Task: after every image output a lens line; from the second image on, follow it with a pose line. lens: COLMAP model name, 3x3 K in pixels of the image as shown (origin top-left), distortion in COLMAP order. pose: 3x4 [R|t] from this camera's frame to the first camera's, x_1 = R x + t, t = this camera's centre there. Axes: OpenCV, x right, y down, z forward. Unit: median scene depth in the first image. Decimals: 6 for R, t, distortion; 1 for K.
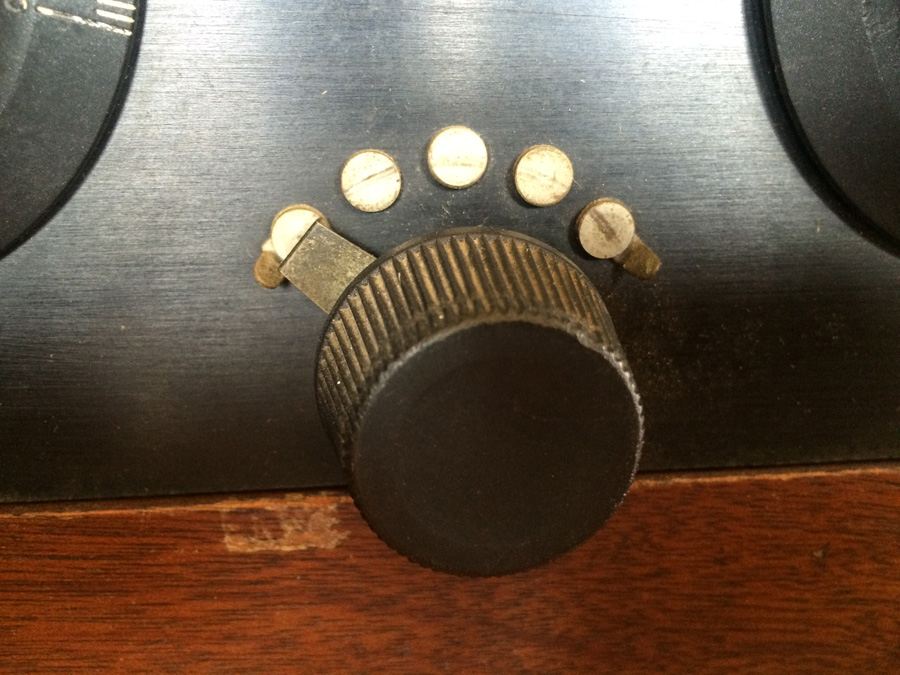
lens RADIAL K [[777.7, 0, 452.4], [0, 777.7, 338.8], [0, 0, 1]] dist [0.052820, -0.116144]
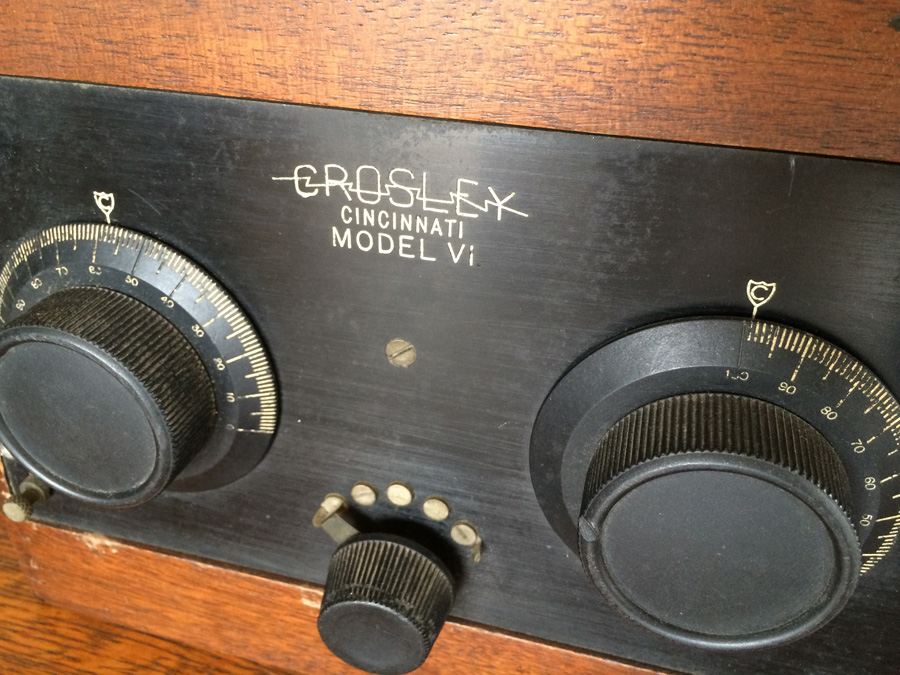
lens RADIAL K [[777.7, 0, 454.7], [0, 777.7, 335.3], [0, 0, 1]] dist [0.052820, -0.116144]
pose [[0.933675, 0.205326, -0.293414, 0.714012], [-0.136374, 0.961435, 0.238839, -1.216722], [0.331139, -0.182984, 0.925669, -0.945624]]
